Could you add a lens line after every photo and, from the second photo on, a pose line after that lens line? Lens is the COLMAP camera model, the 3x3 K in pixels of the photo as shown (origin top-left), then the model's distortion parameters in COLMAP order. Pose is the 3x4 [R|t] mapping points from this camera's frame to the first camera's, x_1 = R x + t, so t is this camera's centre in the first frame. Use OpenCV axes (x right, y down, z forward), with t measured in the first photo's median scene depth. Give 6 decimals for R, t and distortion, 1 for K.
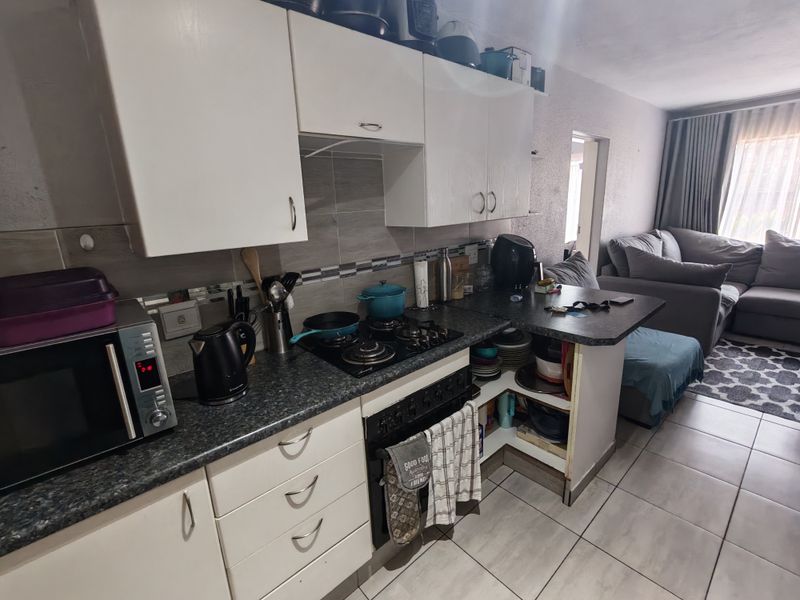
lens RADIAL K [[370.4, 0, 396.4], [0, 370.4, 297.1], [0, 0, 1]] dist [-0.001634, 0.000109]
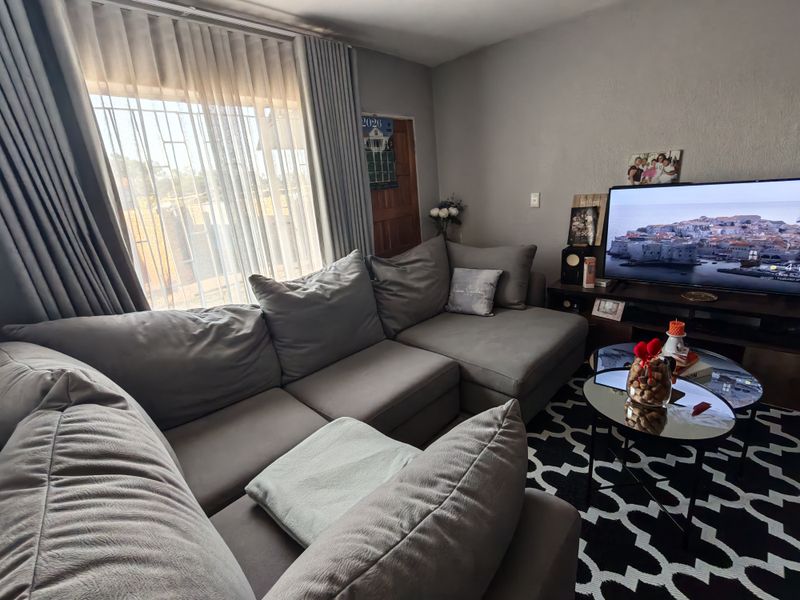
lens RADIAL K [[370.4, 0, 396.4], [0, 370.4, 297.1], [0, 0, 1]] dist [-0.001634, 0.000109]
pose [[-0.102099, -0.247534, 0.963485, 0.503121], [0.344603, 0.899775, 0.267683, -0.222983], [-0.933180, 0.359350, -0.006565, 0.836781]]
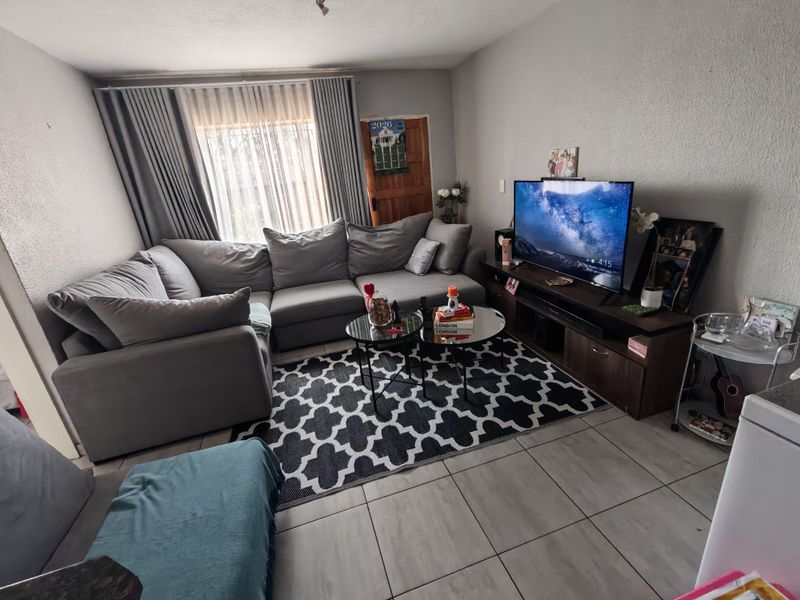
lens RADIAL K [[370.4, 0, 396.4], [0, 370.4, 297.1], [0, 0, 1]] dist [-0.001634, 0.000109]
pose [[0.413937, -0.303919, 0.858073, 0.317327], [0.311216, 0.933069, 0.180350, -0.087870], [-0.855453, 0.192393, 0.480817, 0.326131]]
